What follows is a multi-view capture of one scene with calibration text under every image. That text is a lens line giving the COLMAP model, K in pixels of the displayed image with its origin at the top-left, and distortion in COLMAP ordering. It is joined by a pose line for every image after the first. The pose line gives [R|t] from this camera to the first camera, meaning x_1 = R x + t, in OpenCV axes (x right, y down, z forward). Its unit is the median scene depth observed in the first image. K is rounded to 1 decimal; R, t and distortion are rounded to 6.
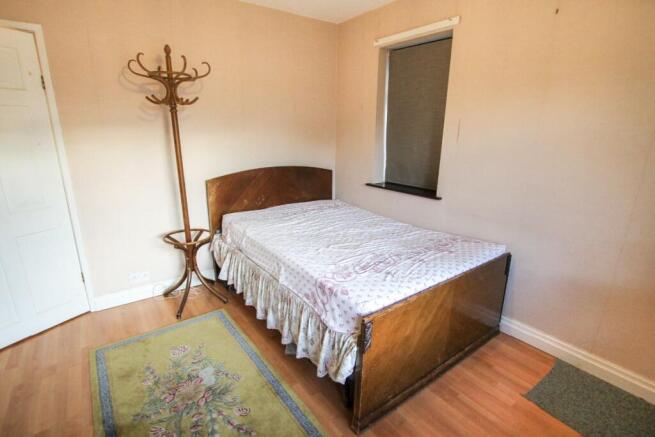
lens RADIAL K [[329.2, 0, 326.9], [0, 329.2, 221.7], [0, 0, 1]] dist [-0.017514, -0.000286]
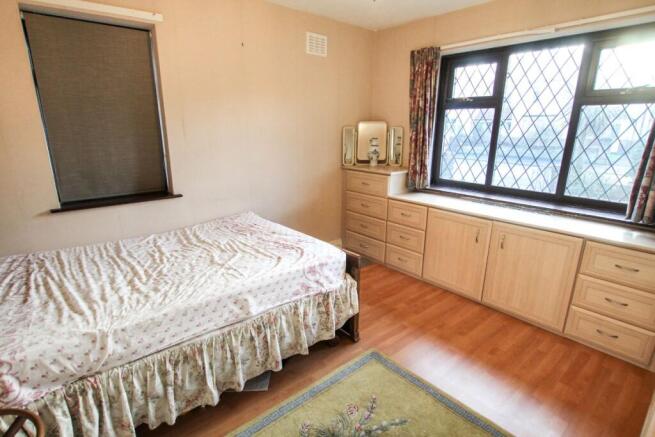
lens RADIAL K [[329.2, 0, 326.9], [0, 329.2, 221.7], [0, 0, 1]] dist [-0.017514, -0.000286]
pose [[-0.053874, -0.279056, 0.958762, -0.728747], [0.270755, 0.920105, 0.283018, -0.174449], [-0.961140, 0.274837, 0.025986, 0.622717]]
